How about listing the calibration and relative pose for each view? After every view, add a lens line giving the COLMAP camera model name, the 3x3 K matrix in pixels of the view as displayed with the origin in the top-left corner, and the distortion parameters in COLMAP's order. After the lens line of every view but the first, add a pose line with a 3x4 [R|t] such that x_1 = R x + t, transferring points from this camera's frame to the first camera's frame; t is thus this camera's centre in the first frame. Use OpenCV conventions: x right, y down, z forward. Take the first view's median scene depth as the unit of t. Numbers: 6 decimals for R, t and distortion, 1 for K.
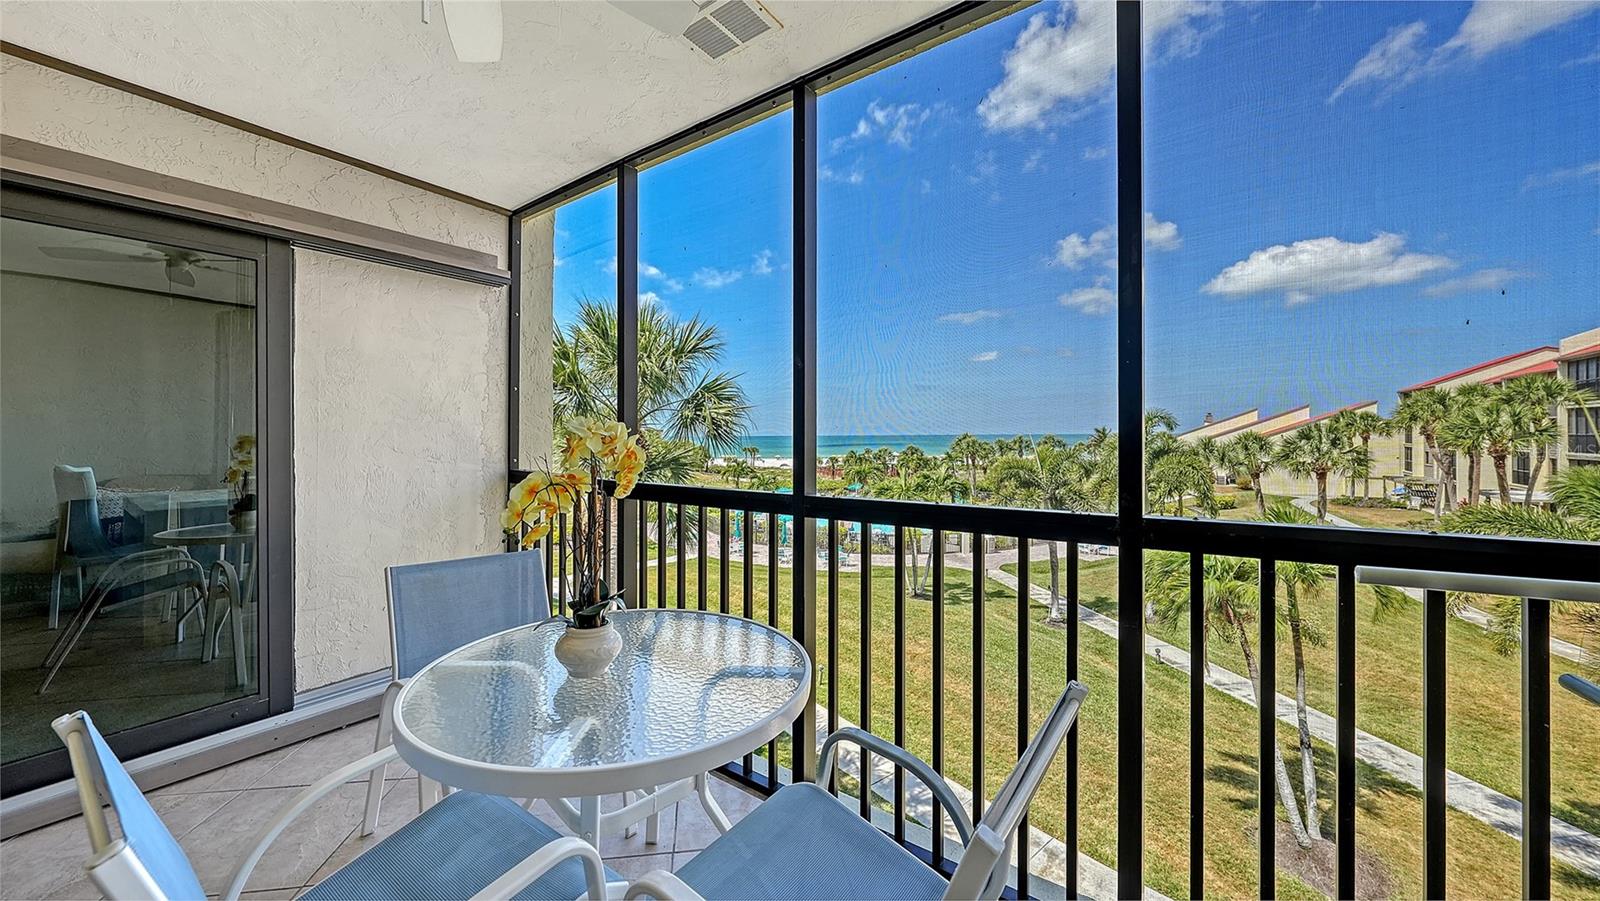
lens RADIAL K [[559.5, 0, 788.7], [0, 559.5, 430.0], [0, 0, 1]] dist [-0.002810, 0.000093]
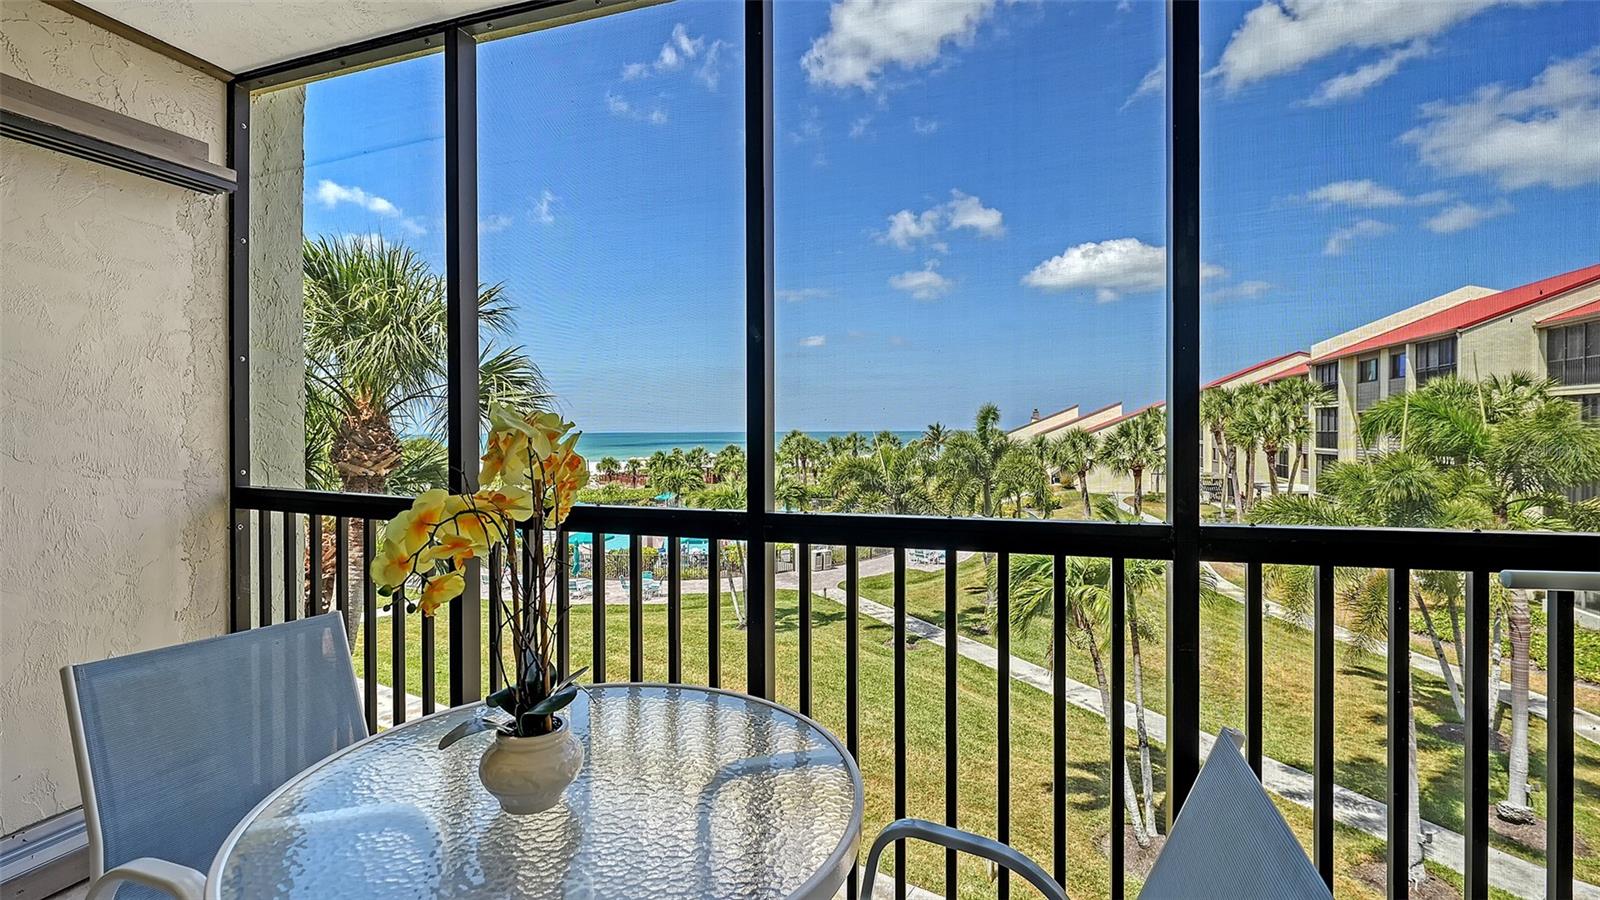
lens RADIAL K [[687.9, 0, 790.4], [0, 687.9, 432.6], [0, 0, 1]] dist [-0.000215, -0.000673]
pose [[0.954311, -0.000824, 0.298813, -0.037746], [-0.001892, 0.999959, 0.008801, 0.000456], [-0.298808, -0.008965, 0.954271, 0.021021]]
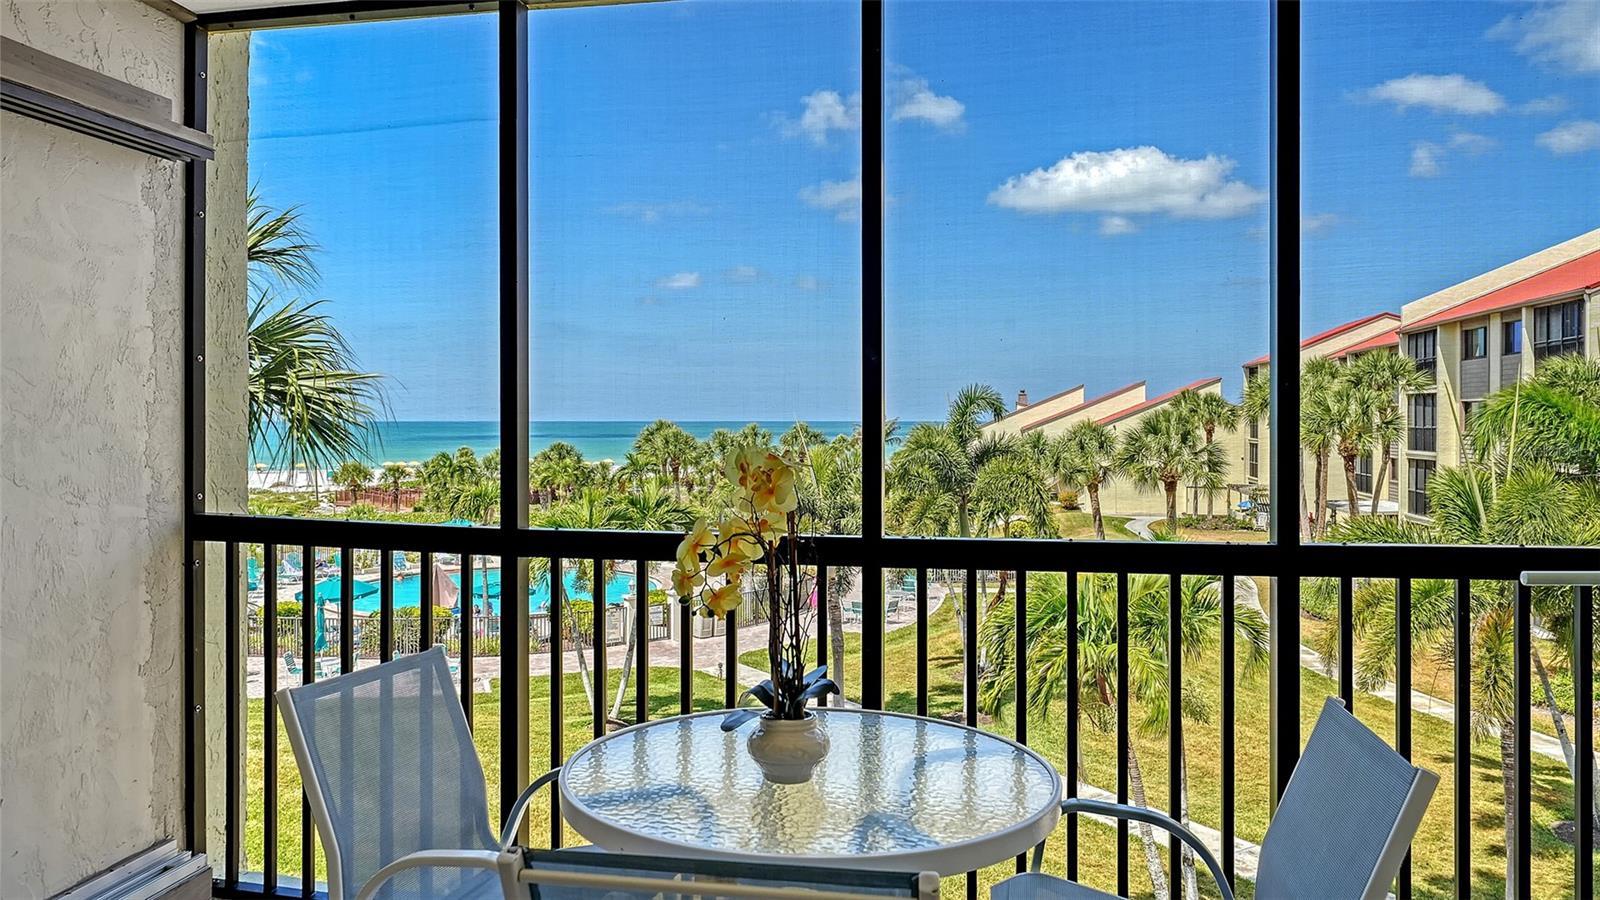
lens RADIAL K [[1071.7, 0, 788.0], [0, 1071.7, 411.0], [0, 0, 1]] dist [0.003102, -0.003782]
pose [[0.908261, 0.009302, 0.418300, -0.118738], [-0.008486, 0.999957, -0.003811, -0.007450], [-0.418317, -0.000088, 0.908301, -0.038505]]
